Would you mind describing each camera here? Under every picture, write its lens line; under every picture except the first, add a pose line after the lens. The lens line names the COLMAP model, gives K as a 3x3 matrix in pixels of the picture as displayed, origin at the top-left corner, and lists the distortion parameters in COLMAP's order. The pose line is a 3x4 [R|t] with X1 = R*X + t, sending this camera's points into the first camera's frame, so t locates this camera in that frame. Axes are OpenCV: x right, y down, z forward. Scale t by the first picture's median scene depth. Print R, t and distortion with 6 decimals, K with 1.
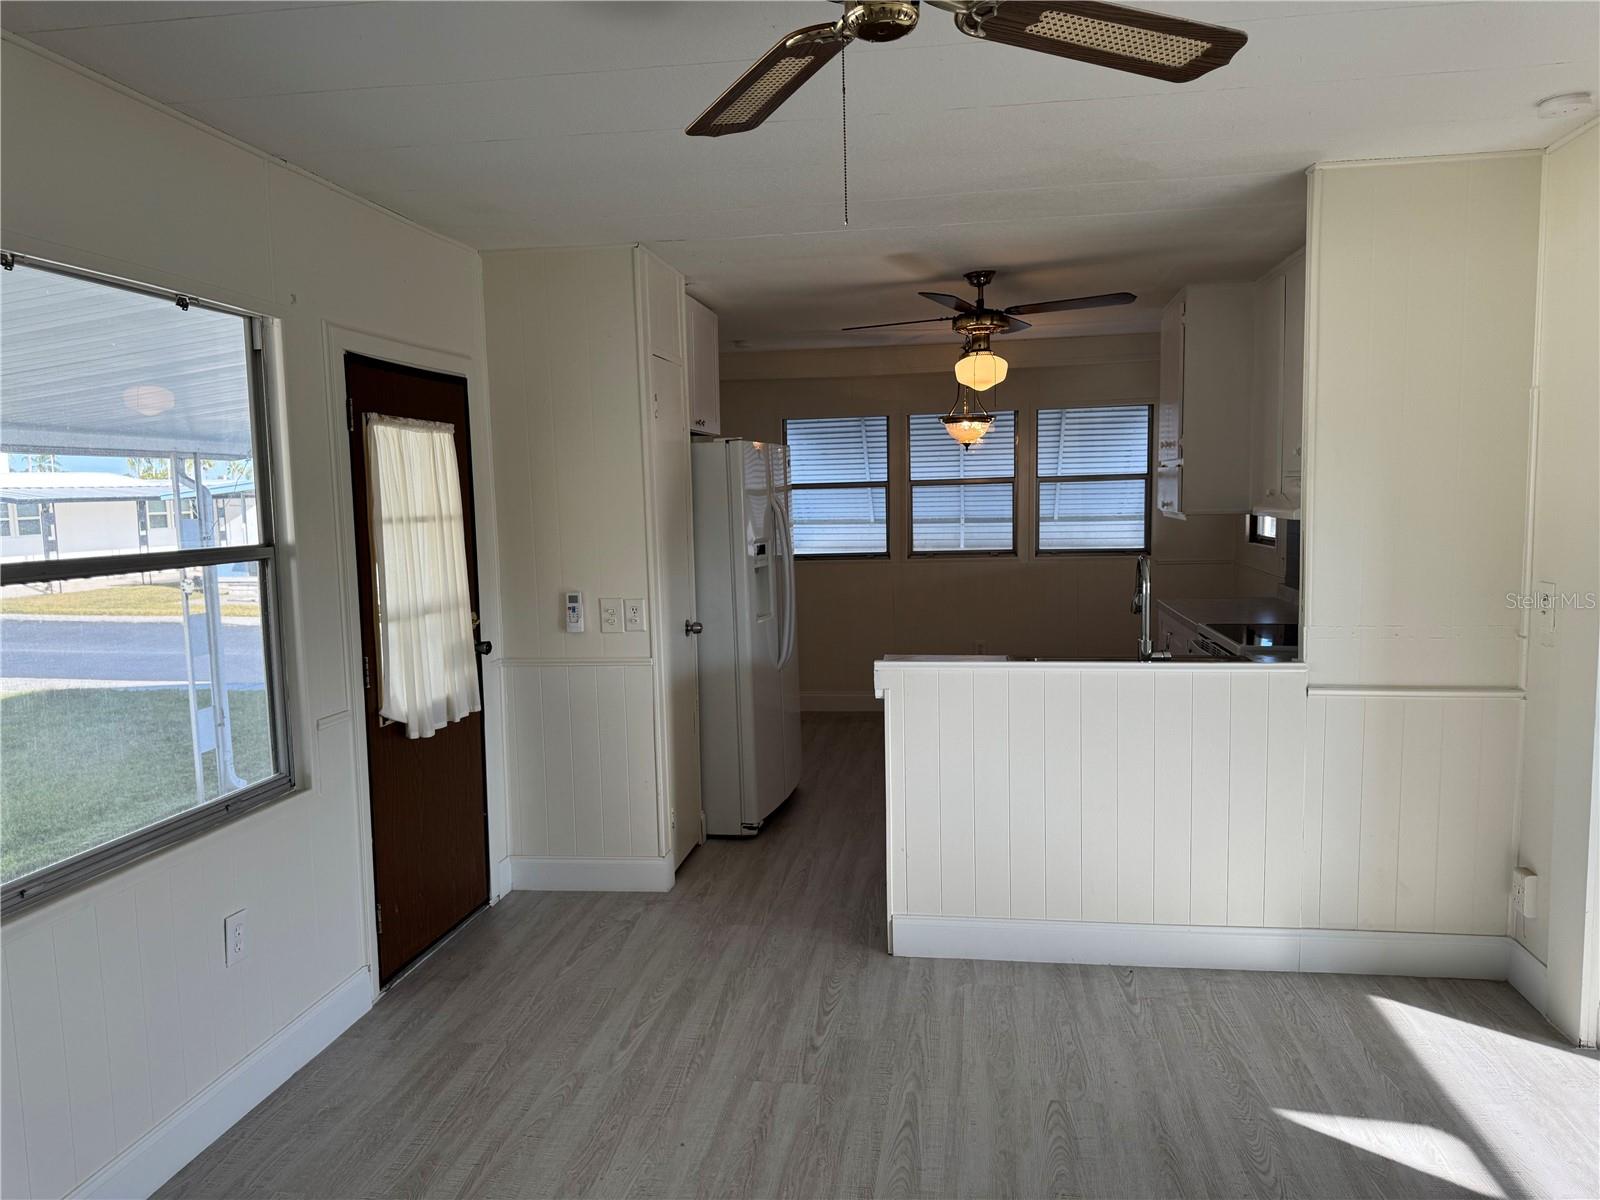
lens RADIAL K [[1131.9, 0, 801.6], [0, 1131.9, 592.7], [0, 0, 1]] dist [0.046694, -0.050661]
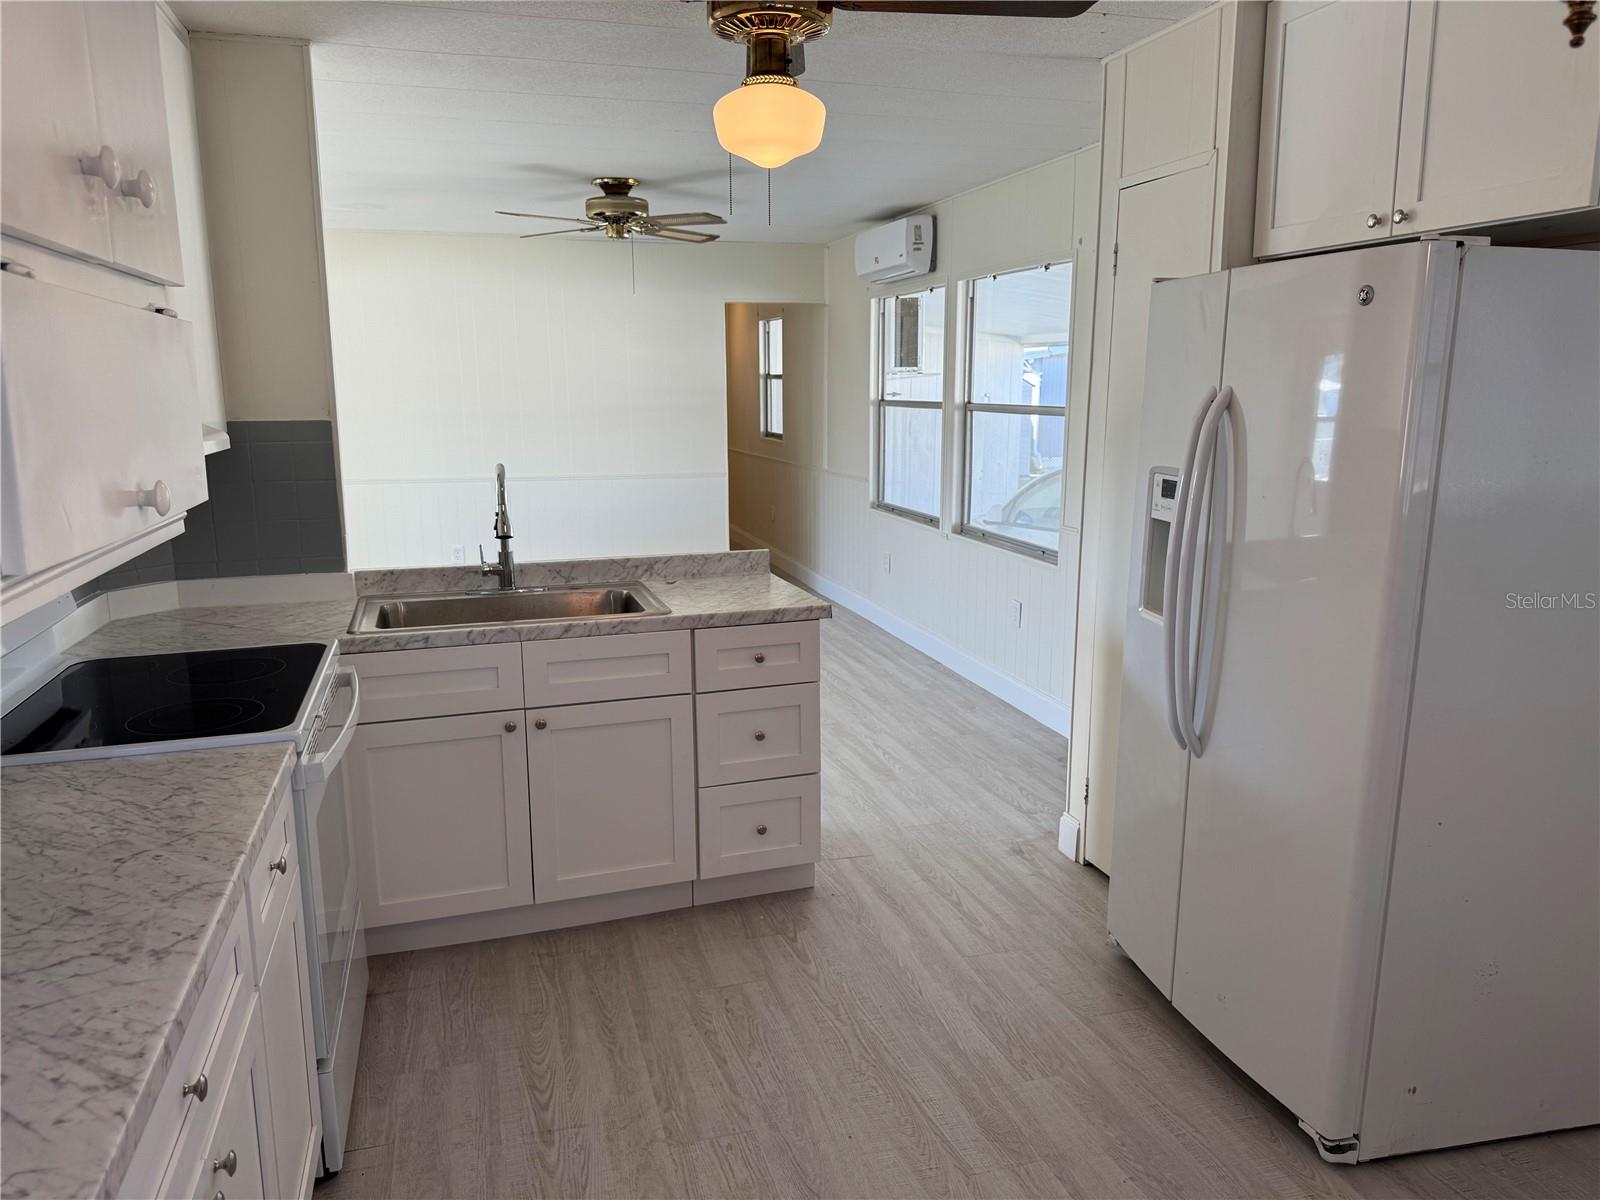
lens RADIAL K [[1131.9, 0, 801.9], [0, 1131.9, 605.8], [0, 0, 1]] dist [0.046694, -0.050661]
pose [[-0.904965, 0.103530, -0.412698, 0.497776], [-0.017237, 0.960228, 0.278683, -0.187746], [0.425136, 0.259312, -0.867189, 2.044632]]
